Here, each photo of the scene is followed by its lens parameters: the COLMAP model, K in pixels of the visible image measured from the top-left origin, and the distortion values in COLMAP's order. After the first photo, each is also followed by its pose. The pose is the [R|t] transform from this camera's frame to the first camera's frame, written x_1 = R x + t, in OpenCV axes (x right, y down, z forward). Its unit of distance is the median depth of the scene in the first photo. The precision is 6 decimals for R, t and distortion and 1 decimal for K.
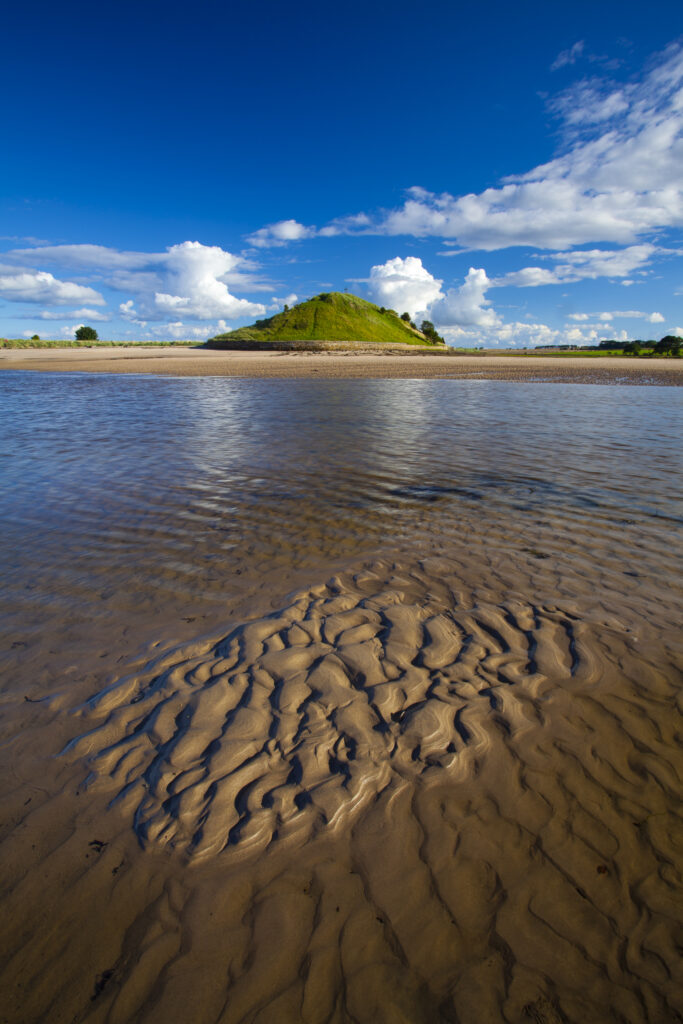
lens RADIAL K [[494.4, 0, 335.7], [0, 494.4, 508.5], [0, 0, 1]] dist [-0.059096, 0.000468]
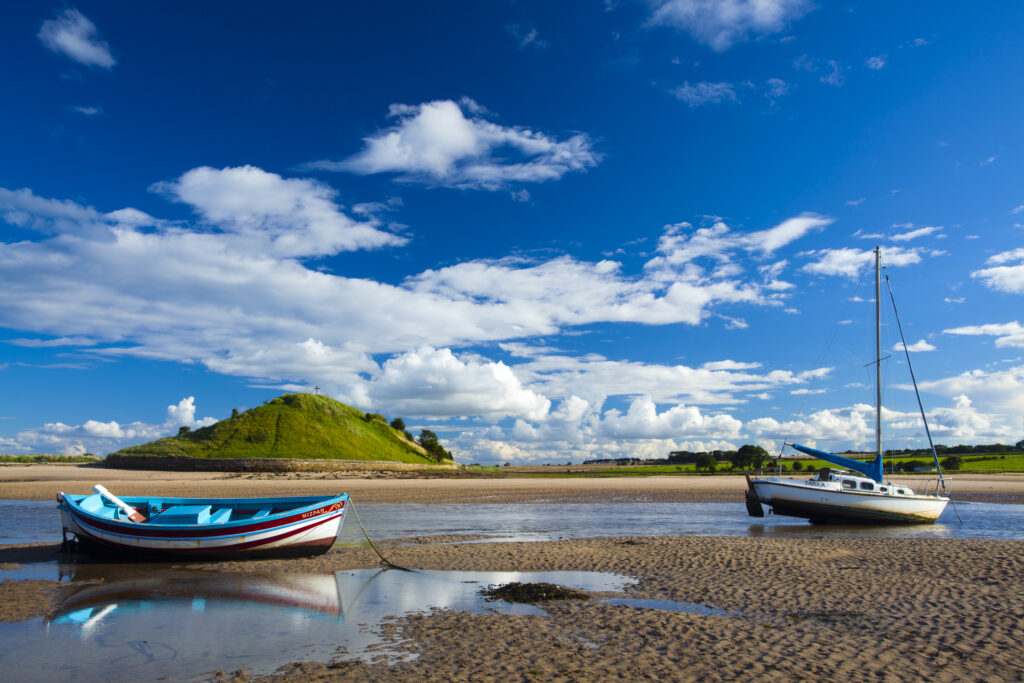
lens RADIAL K [[782.7, 0, 512.0], [0, 782.7, 341.5], [0, 0, 1]] dist [-0.027907, 0.068152]
pose [[0.960287, 0.046314, 0.275144, -0.031276], [0.083925, 0.892514, -0.443142, 0.041225], [-0.266094, 0.448635, 0.853183, -0.140936]]
